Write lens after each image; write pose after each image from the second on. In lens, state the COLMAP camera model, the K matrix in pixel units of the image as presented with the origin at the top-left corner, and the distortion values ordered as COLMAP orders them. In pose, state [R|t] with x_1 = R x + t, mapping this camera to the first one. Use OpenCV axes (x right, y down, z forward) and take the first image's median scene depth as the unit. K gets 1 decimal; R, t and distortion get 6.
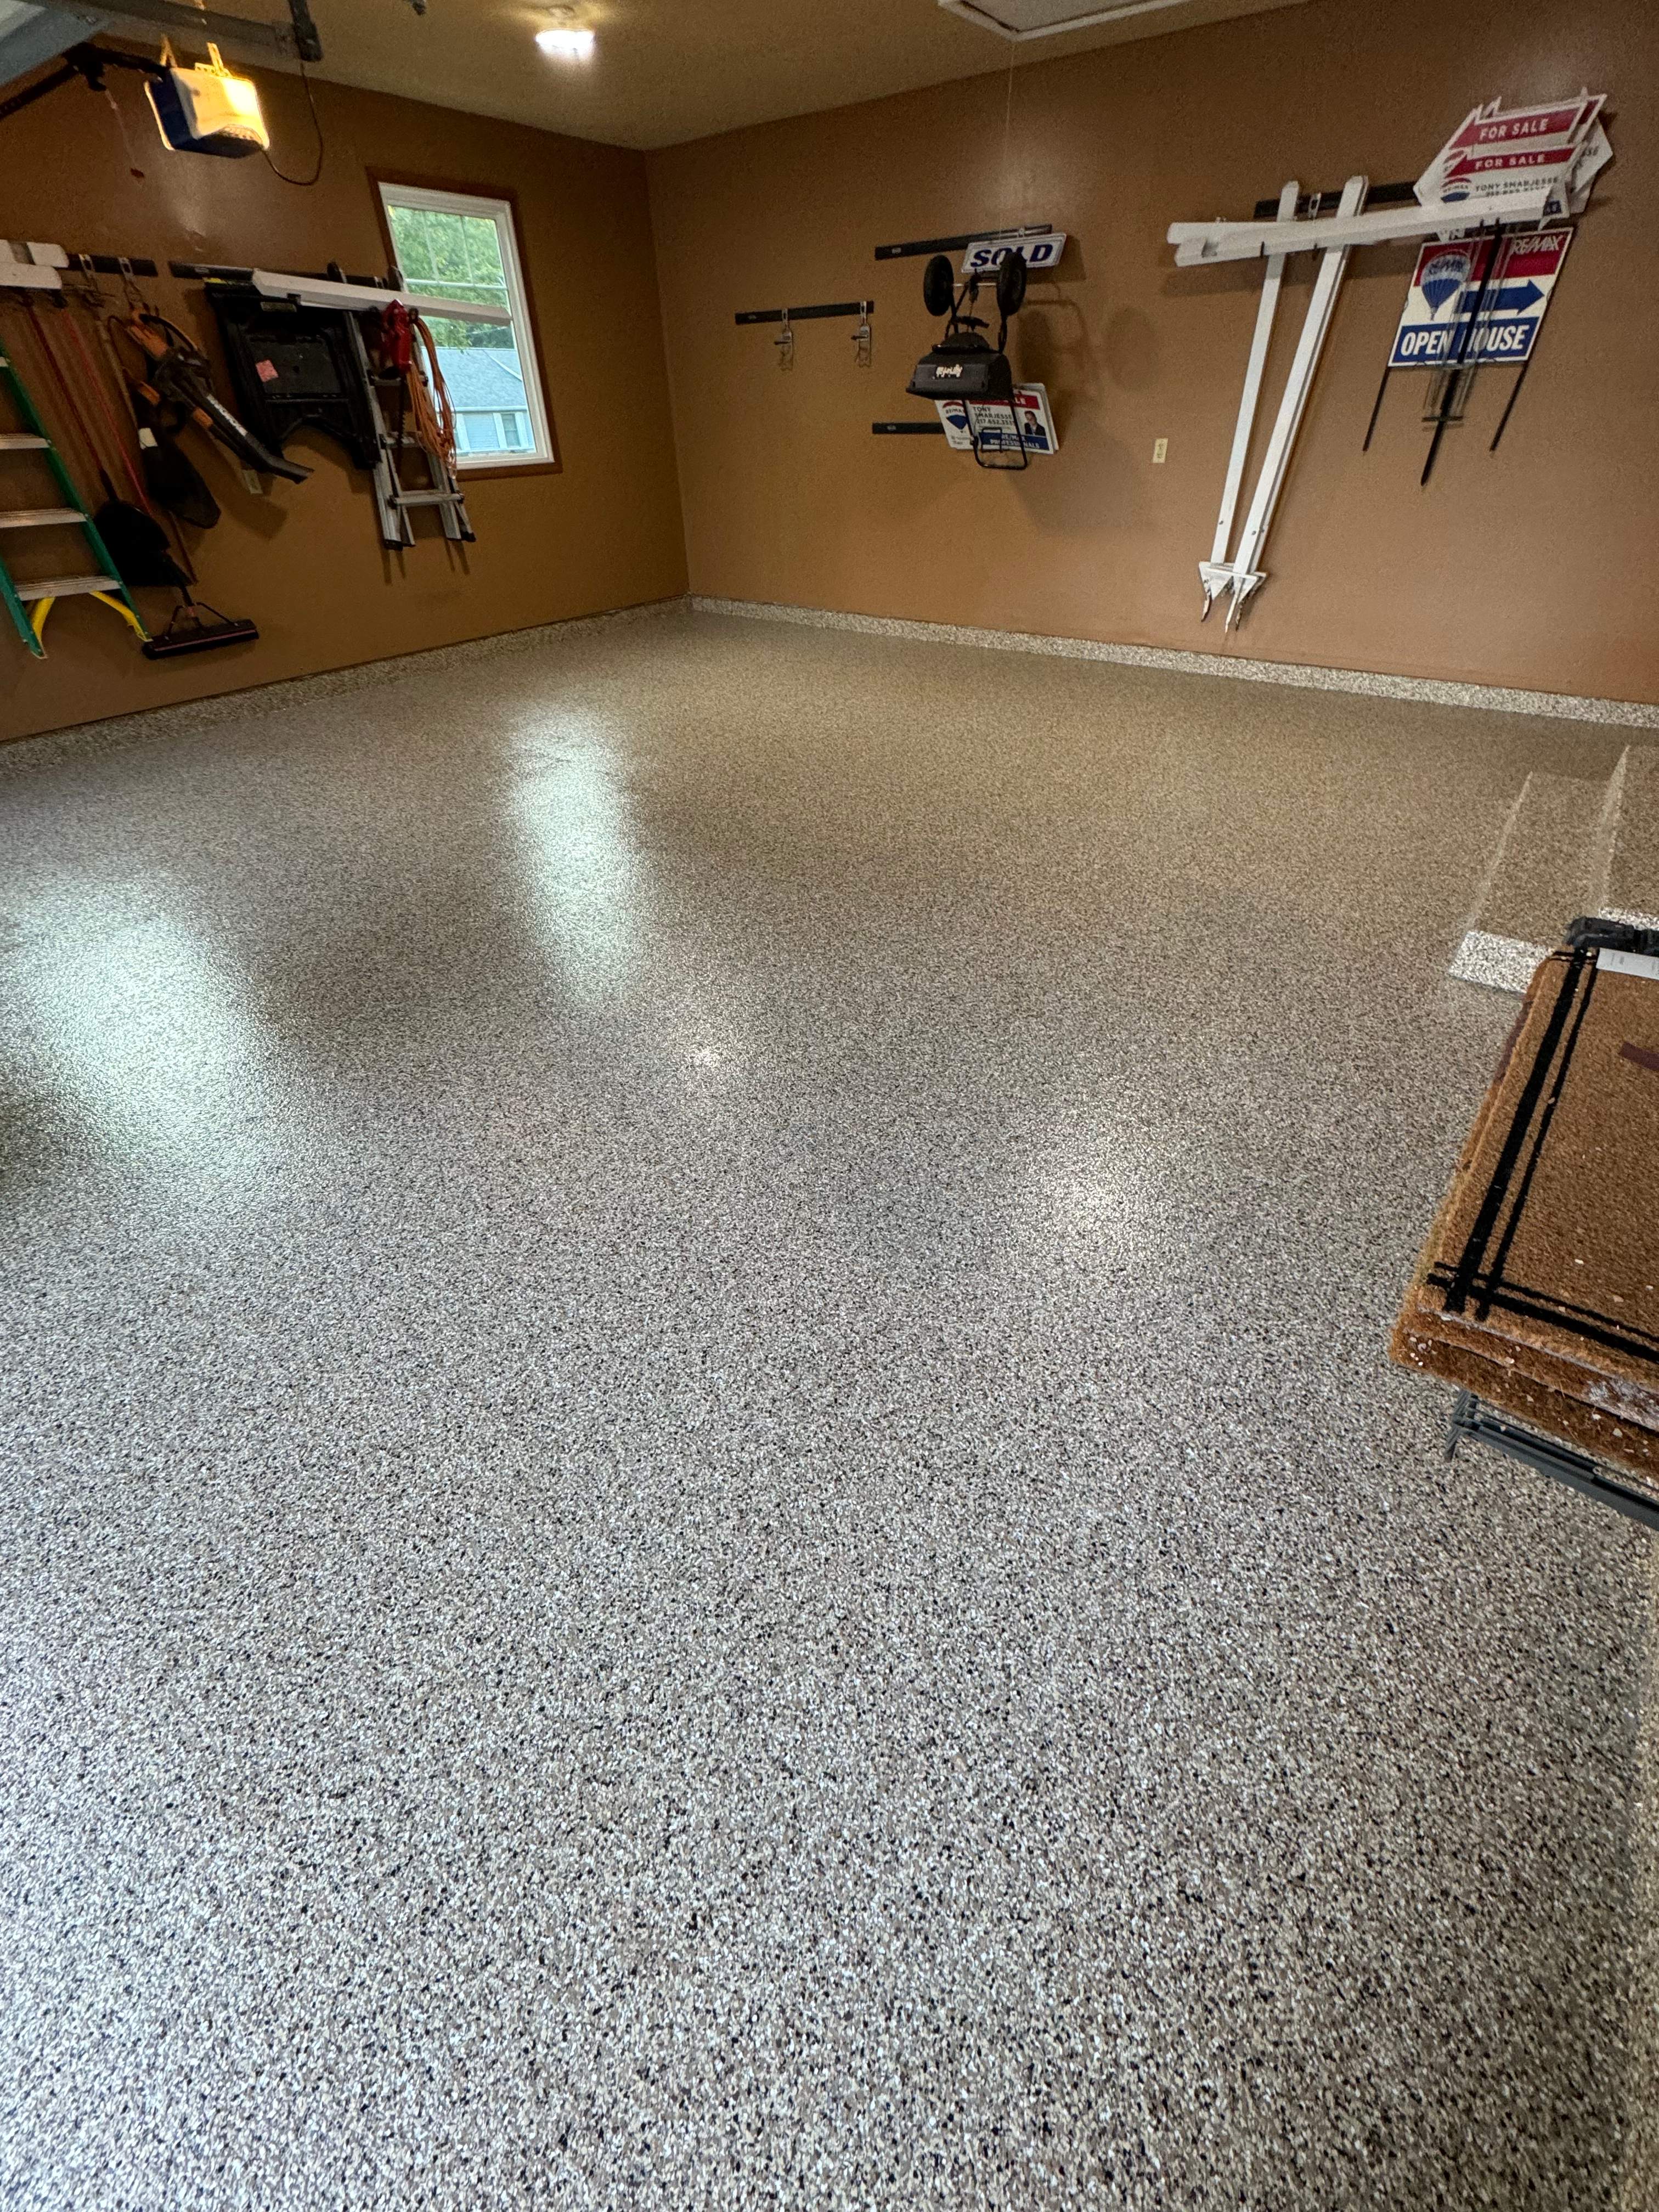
lens RADIAL K [[883.3, 0, 829.5], [0, 883.3, 1106.0], [0, 0, 1]] dist [-0.000251, 0.000122]
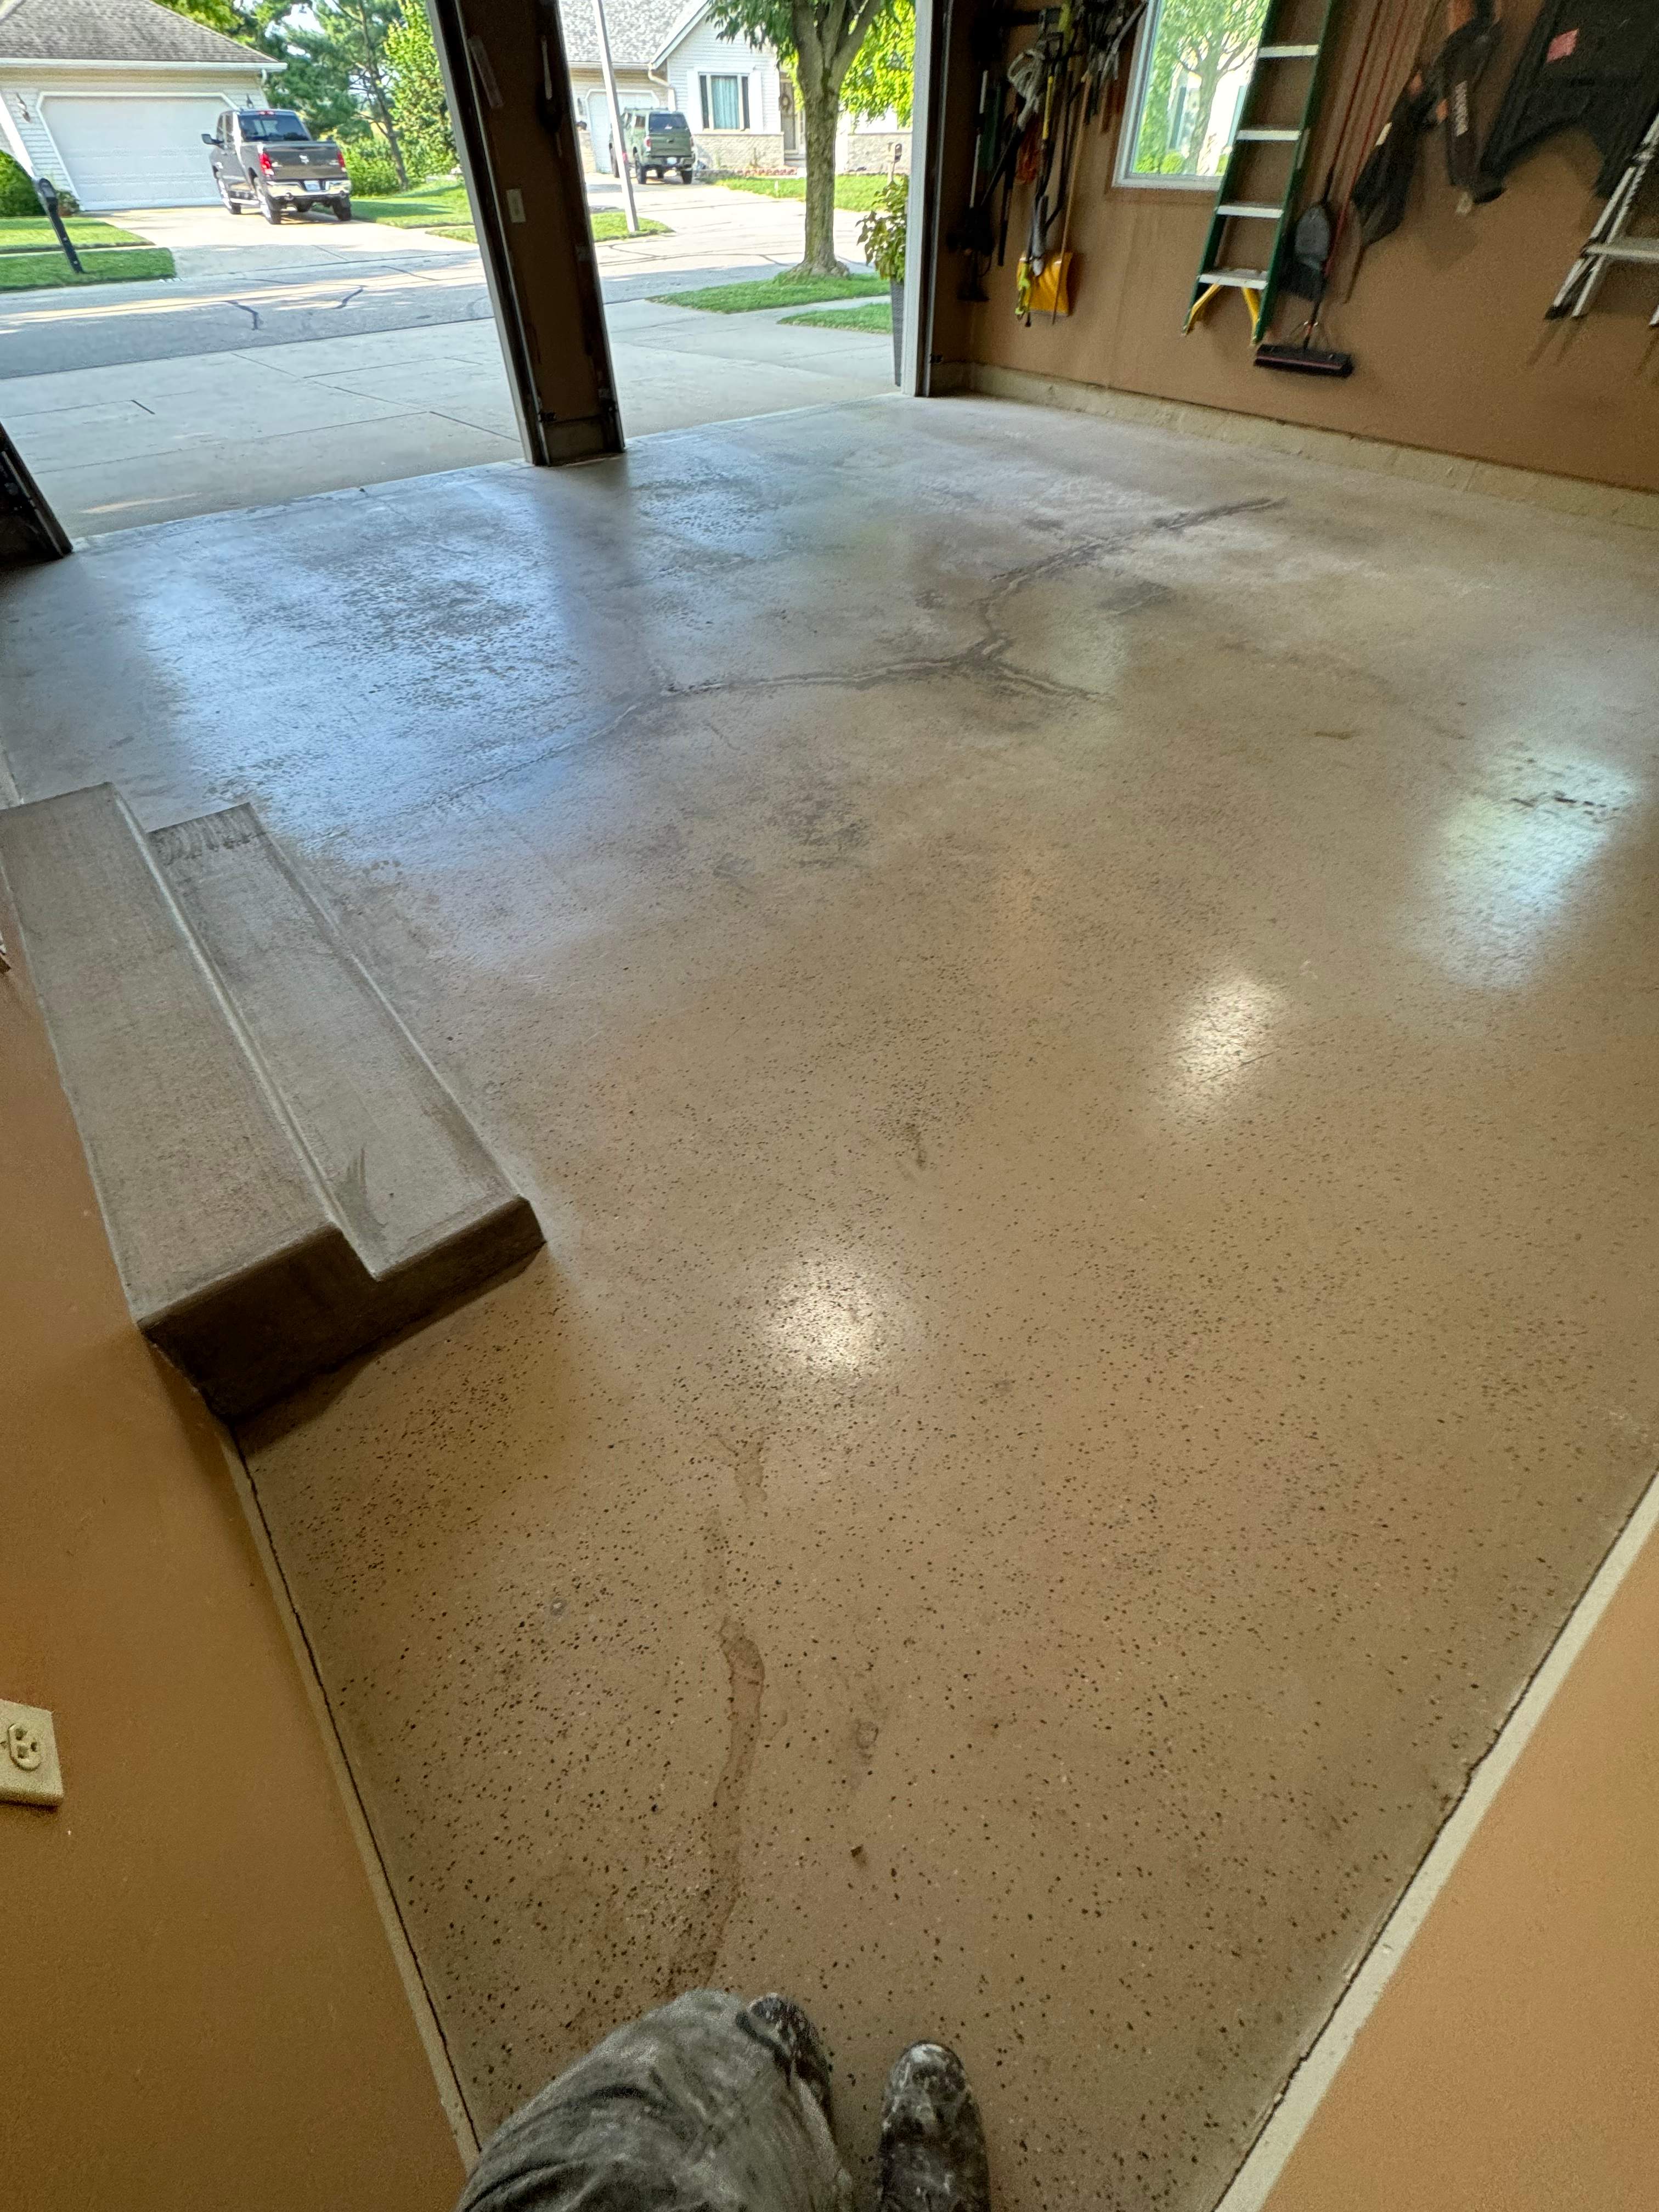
lens RADIAL K [[883.3, 0, 829.5], [0, 883.3, 1106.0], [0, 0, 1]] dist [-0.000251, 0.000122]
pose [[-0.254267, 0.736730, -0.626560, 0.852248], [-0.594913, 0.391638, 0.701925, -0.681973], [0.762513, 0.551225, 0.338710, 0.823863]]
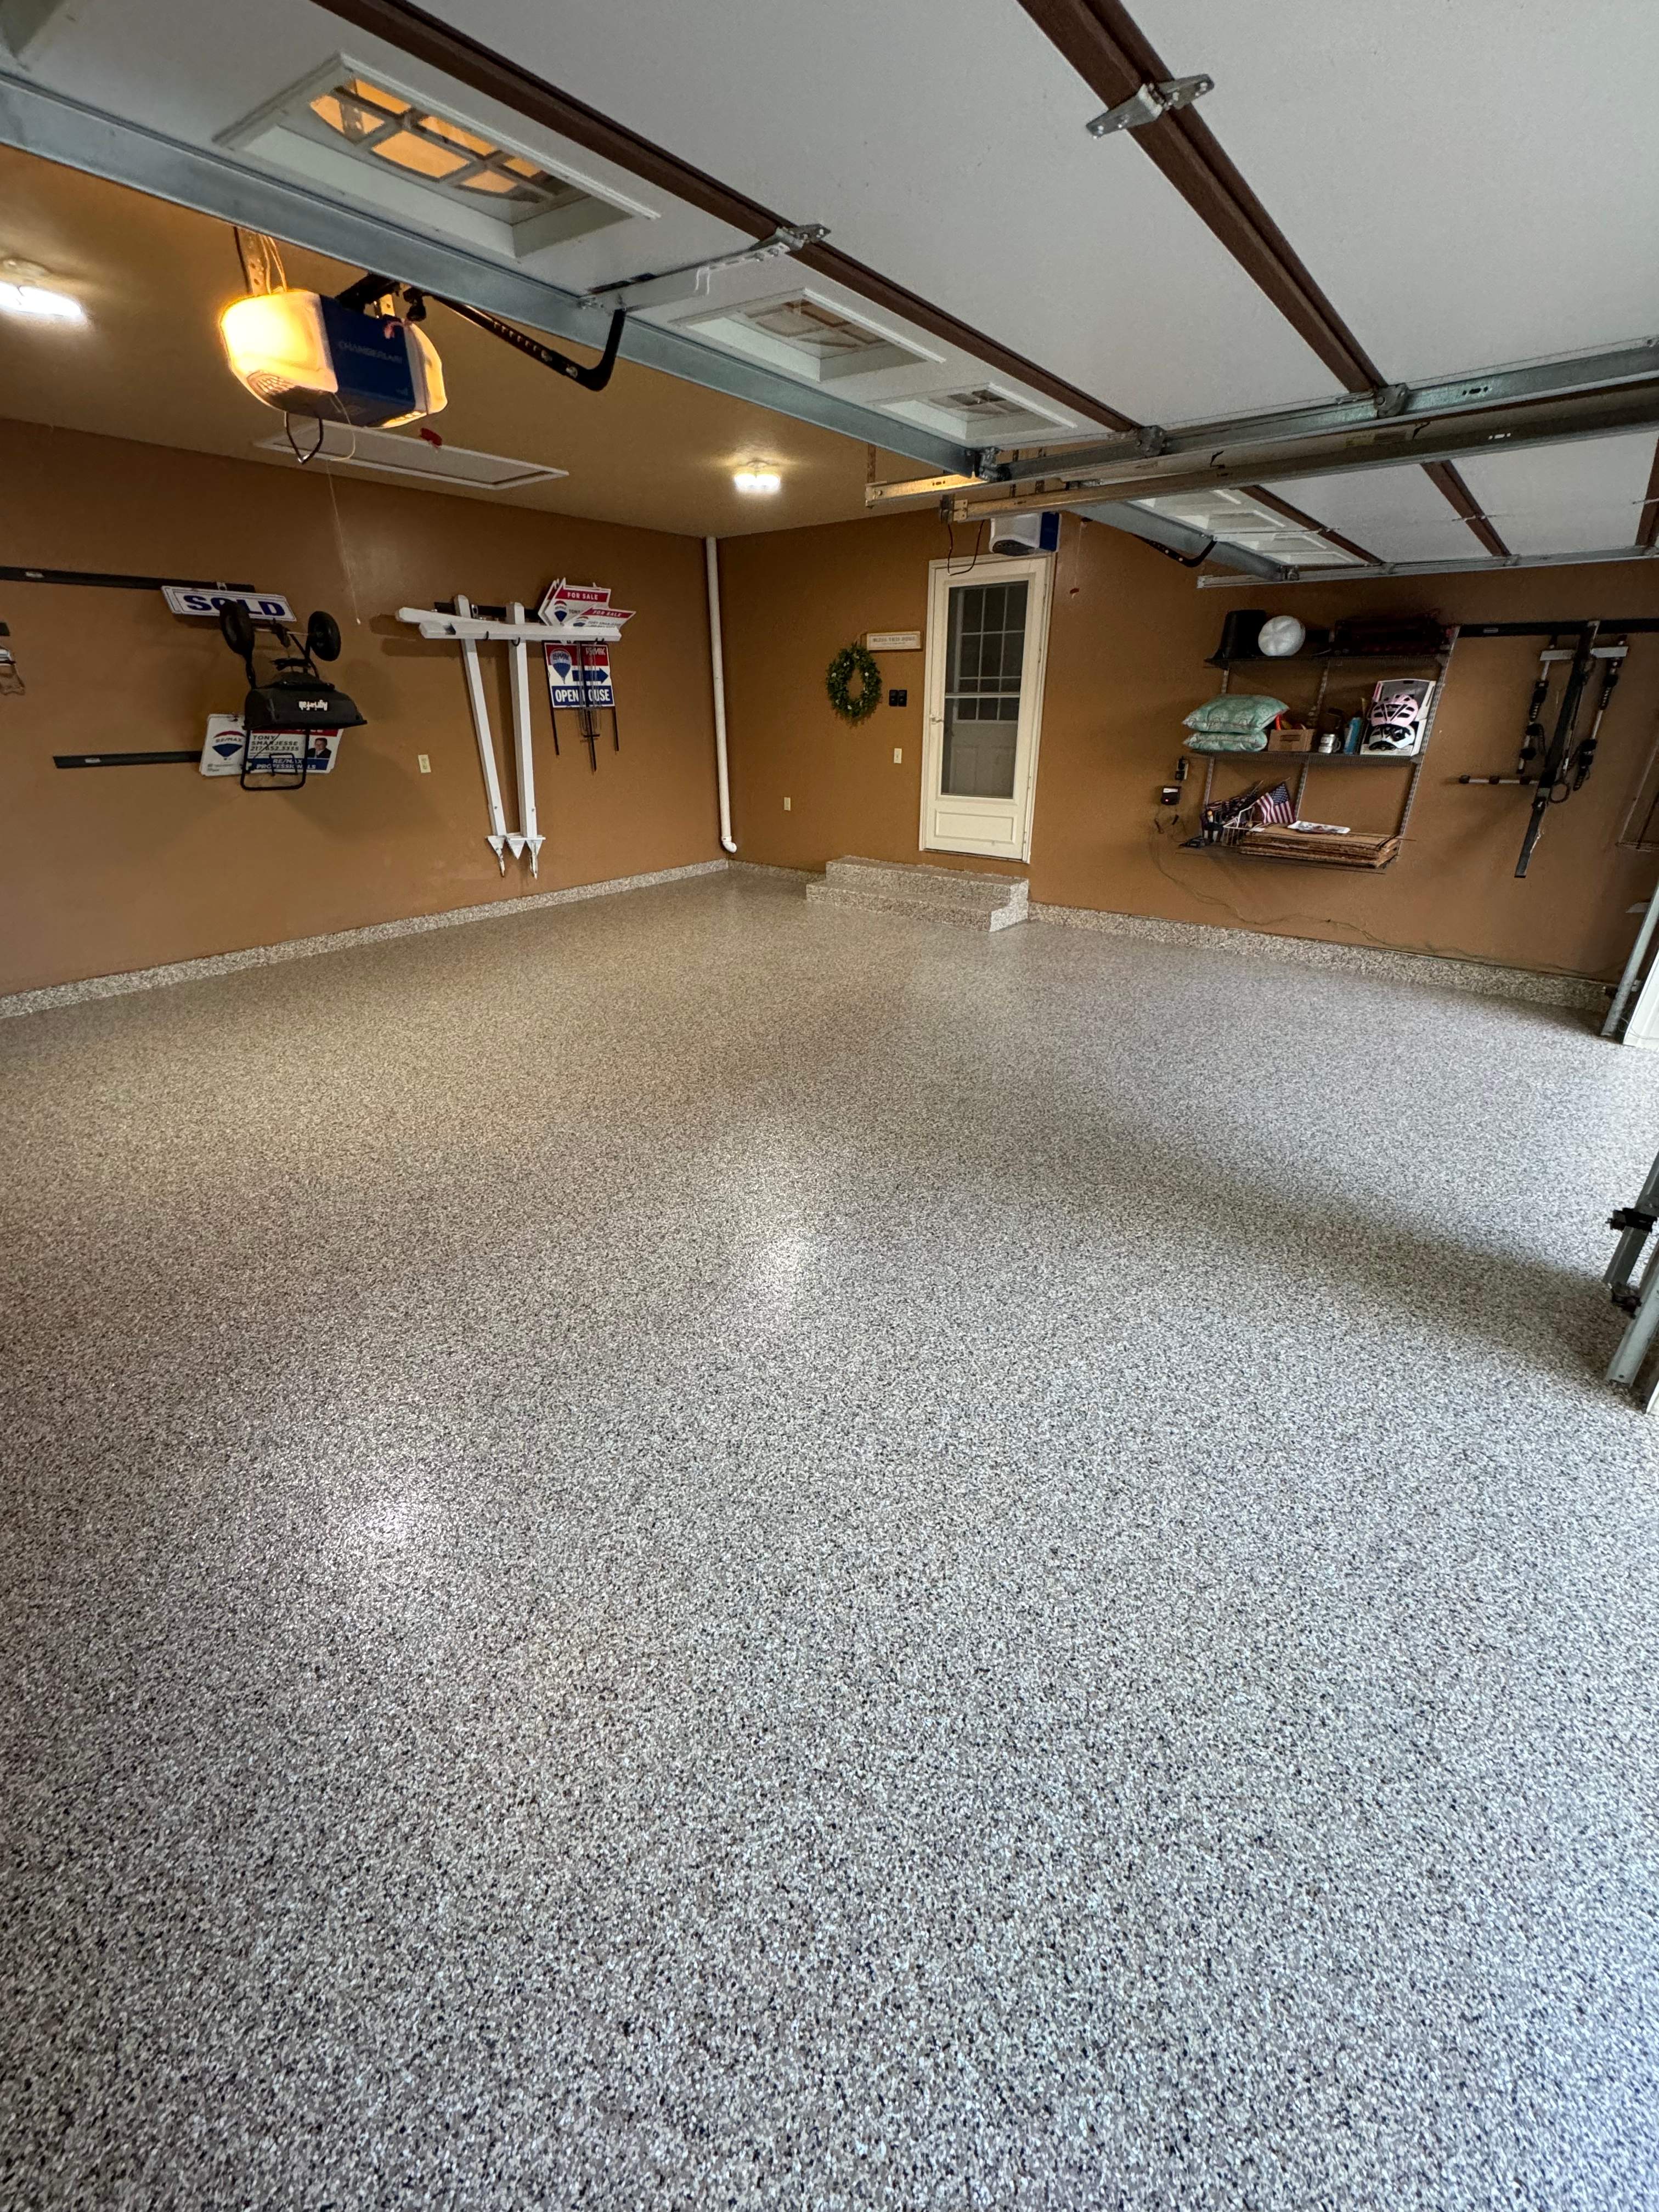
lens RADIAL K [[883.3, 0, 829.5], [0, 883.3, 1106.0], [0, 0, 1]] dist [-0.000251, 0.000122]
pose [[0.024942, -0.403563, 0.914612, -1.077867], [0.624176, 0.720939, 0.301085, -0.514036], [-0.780886, 0.563369, 0.269876, 0.616765]]
